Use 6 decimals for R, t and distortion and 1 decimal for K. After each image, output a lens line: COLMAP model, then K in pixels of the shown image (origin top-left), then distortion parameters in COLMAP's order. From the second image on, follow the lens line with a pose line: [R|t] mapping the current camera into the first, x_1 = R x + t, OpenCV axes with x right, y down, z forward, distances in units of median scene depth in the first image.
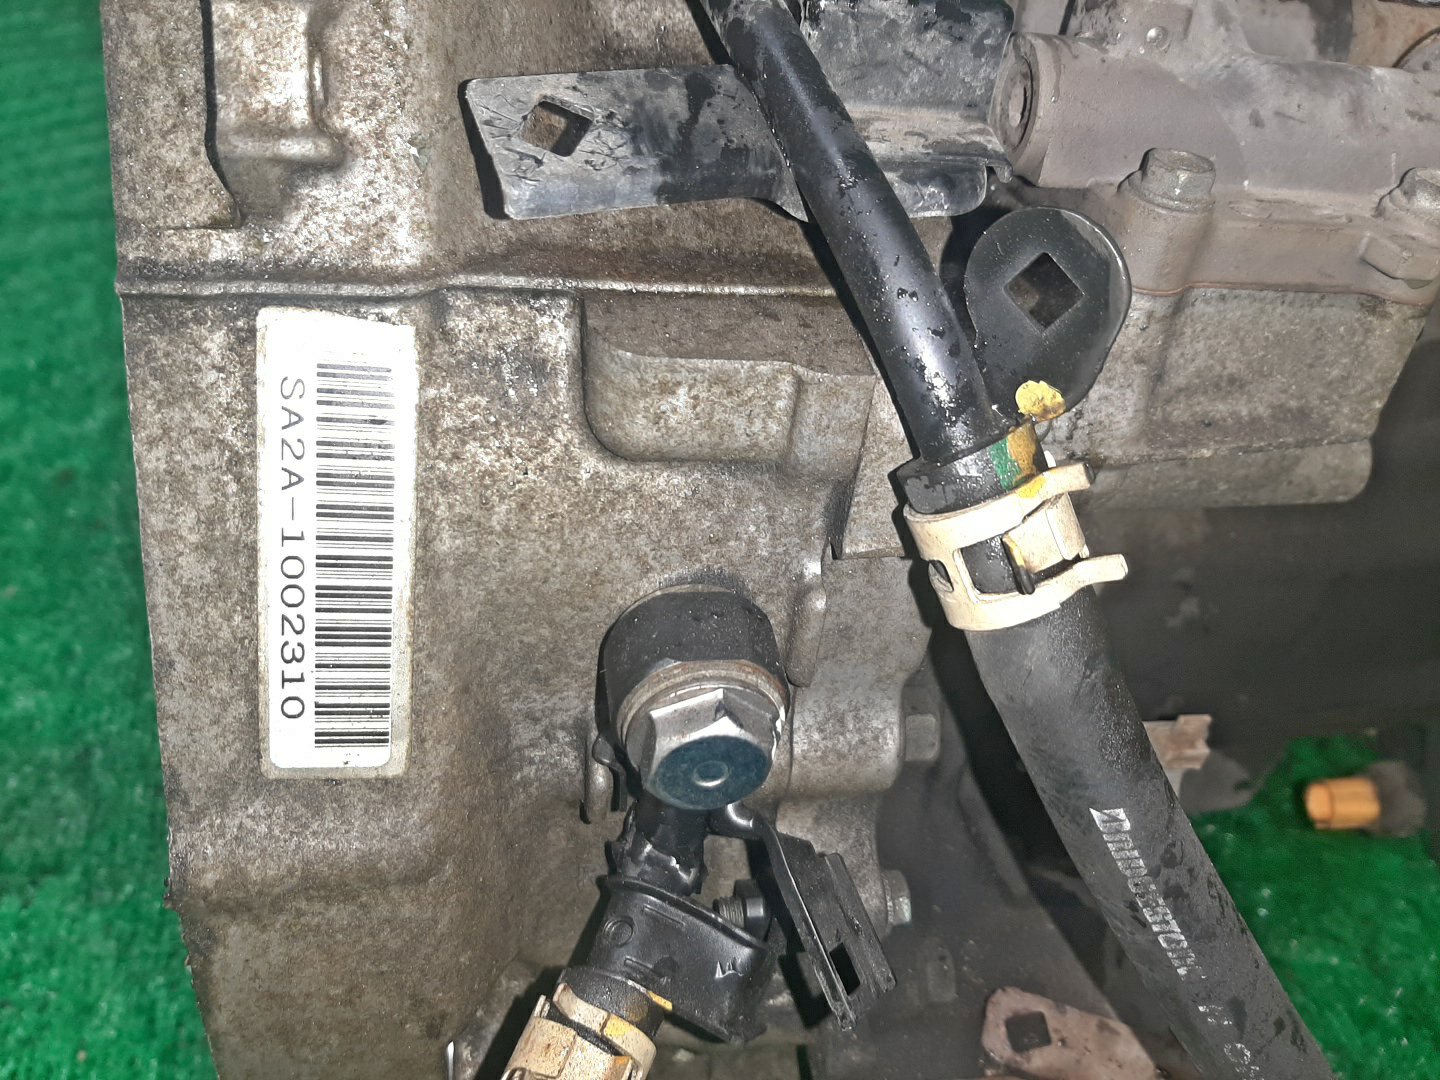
lens RADIAL K [[1172.9, 0, 720.0], [0, 1172.9, 540.0], [0, 0, 1]] dist [-0.009714, -0.007047]
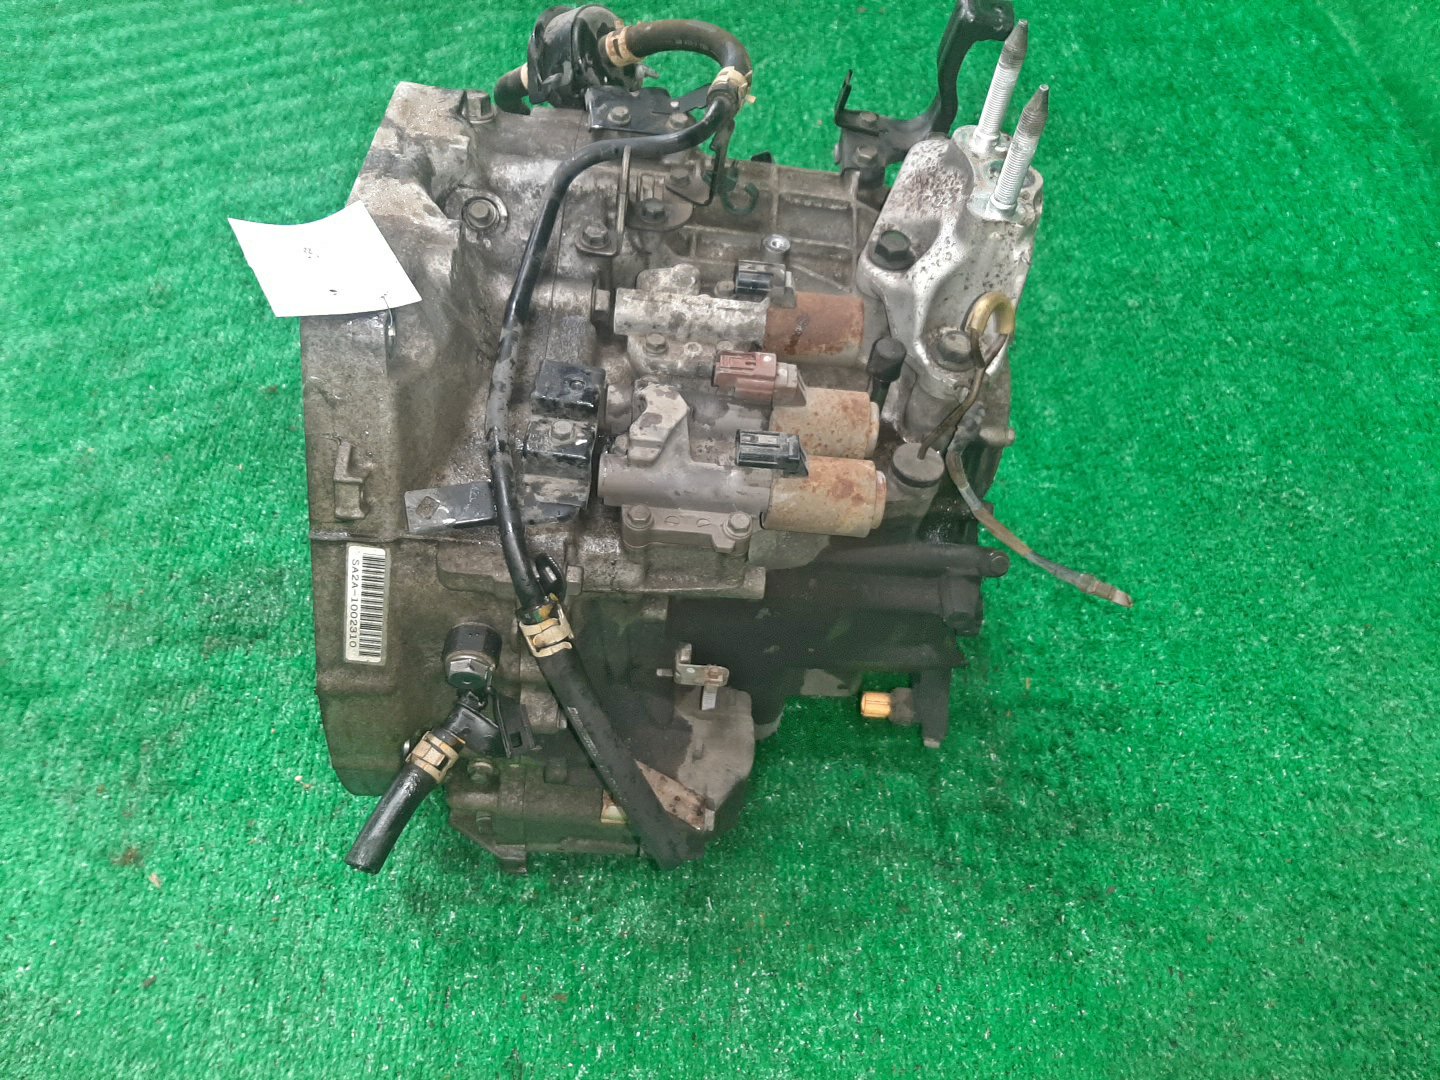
lens RADIAL K [[1069.5, 0, 720.0], [0, 1069.5, 540.0], [0, 0, 1]] dist [0.047221, -0.001420]
pose [[0.987076, 0.135078, -0.086228, 0.353648], [-0.118127, 0.976897, 0.178099, -0.321580], [0.108293, -0.165611, 0.980227, -0.733544]]
